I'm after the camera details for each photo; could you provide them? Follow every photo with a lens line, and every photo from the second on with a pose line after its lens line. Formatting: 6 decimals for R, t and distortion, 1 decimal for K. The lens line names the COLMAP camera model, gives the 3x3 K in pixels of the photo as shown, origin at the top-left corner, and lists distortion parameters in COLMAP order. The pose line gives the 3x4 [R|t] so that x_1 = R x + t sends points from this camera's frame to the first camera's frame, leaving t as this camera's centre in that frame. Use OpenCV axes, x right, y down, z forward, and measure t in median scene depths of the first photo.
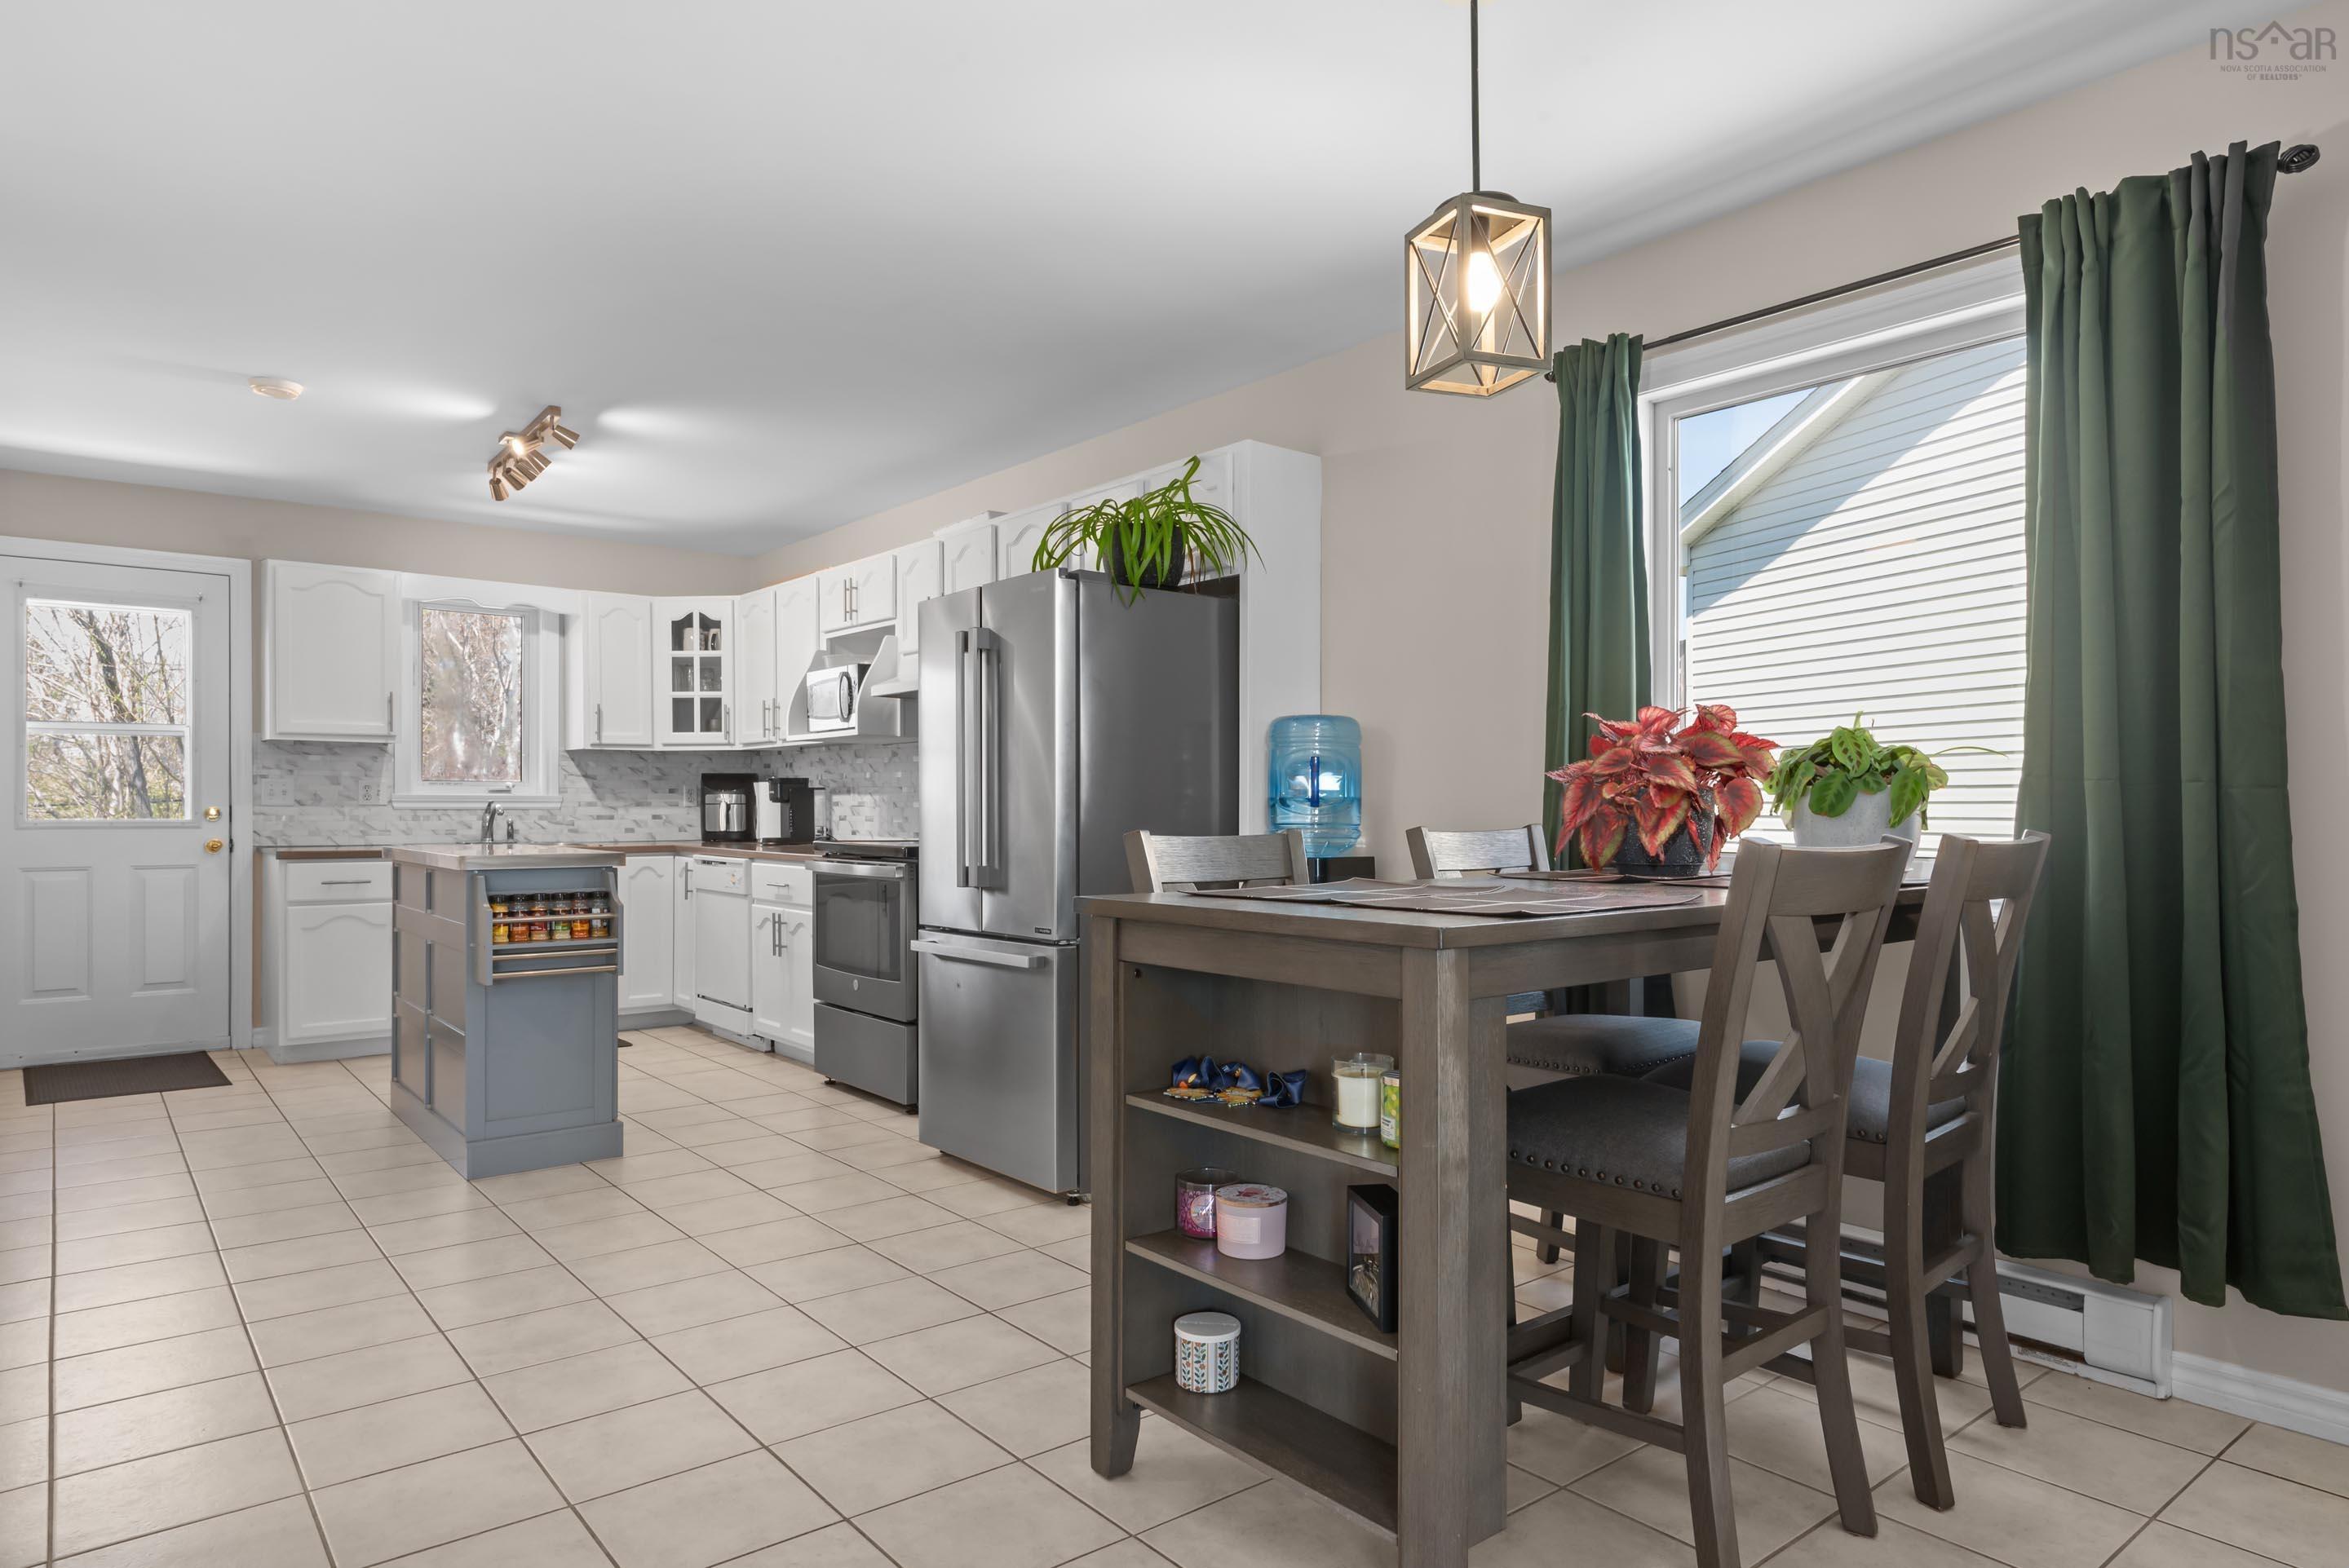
lens RADIAL K [[1385.8, 0, 1179.6], [0, 1385.8, 802.5], [0, 0, 1]] dist [0.004884, 0.002113]
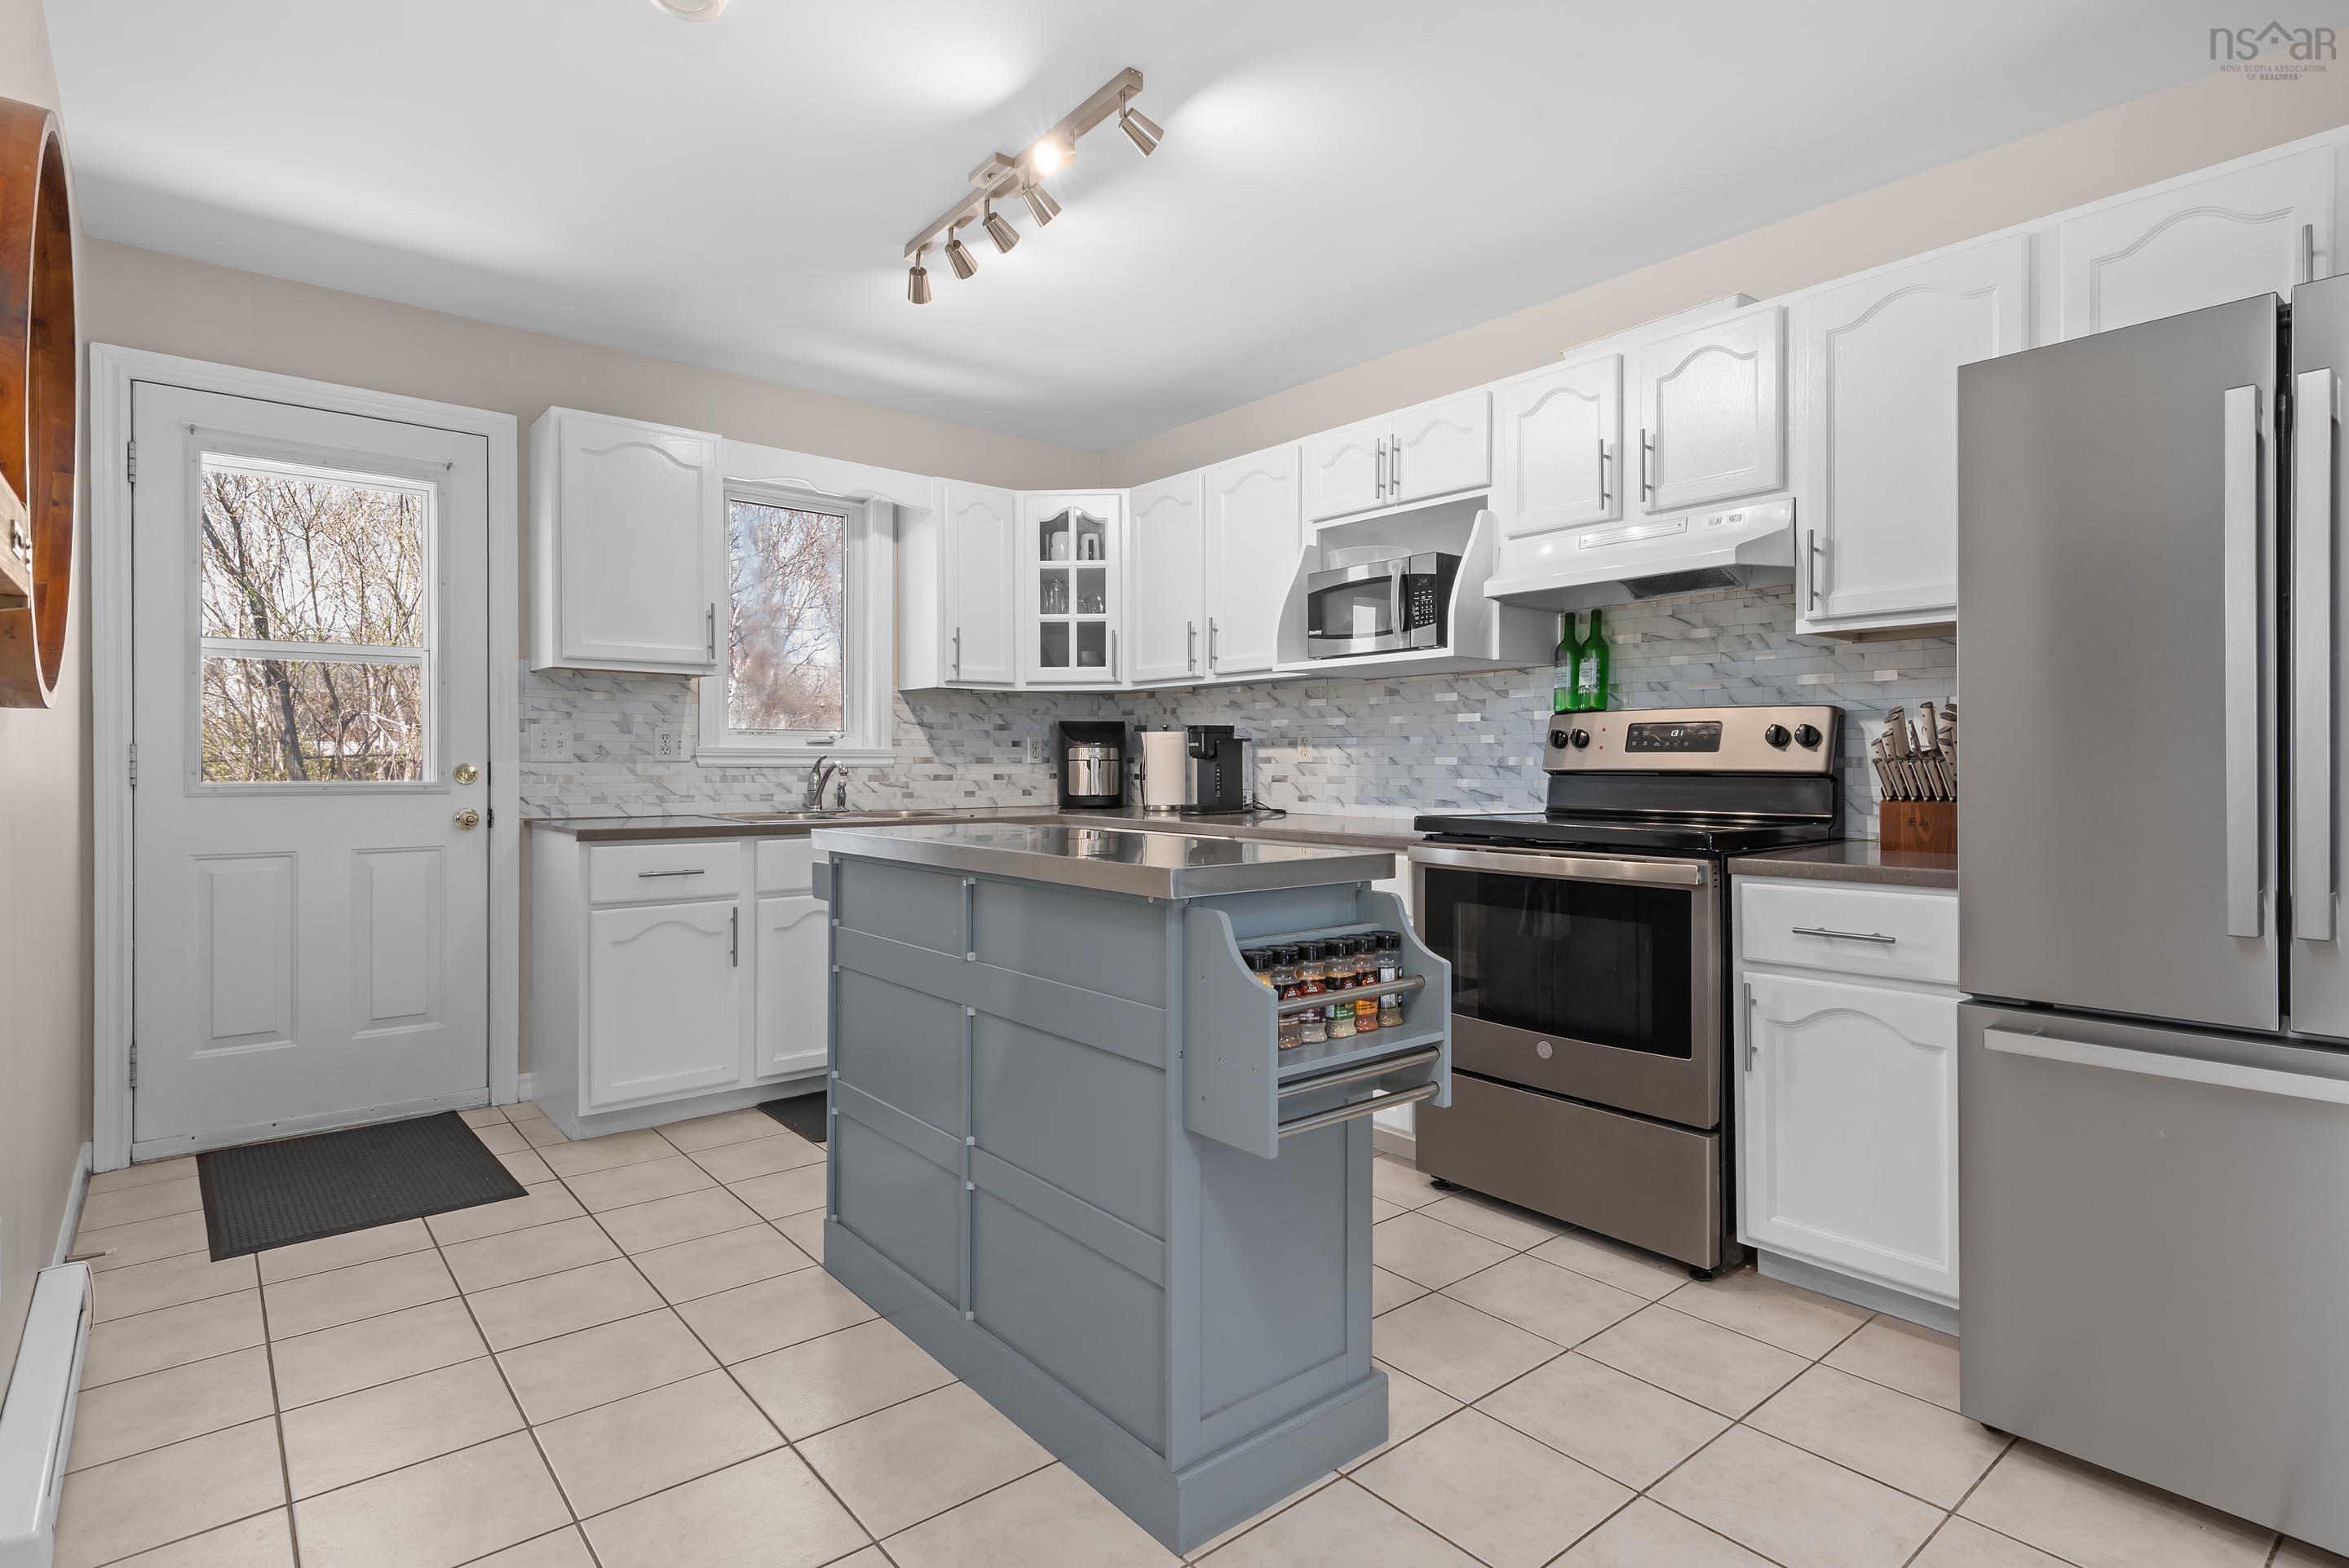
lens RADIAL K [[1178.7, 0, 1168.7], [0, 1178.7, 766.1], [0, 0, 1]] dist [0.015193, -0.001181]
pose [[0.999971, 0.001181, 0.007531, -0.317563], [-0.001218, 0.999987, 0.005011, 0.000968], [-0.007525, -0.005020, 0.999959, 0.366593]]
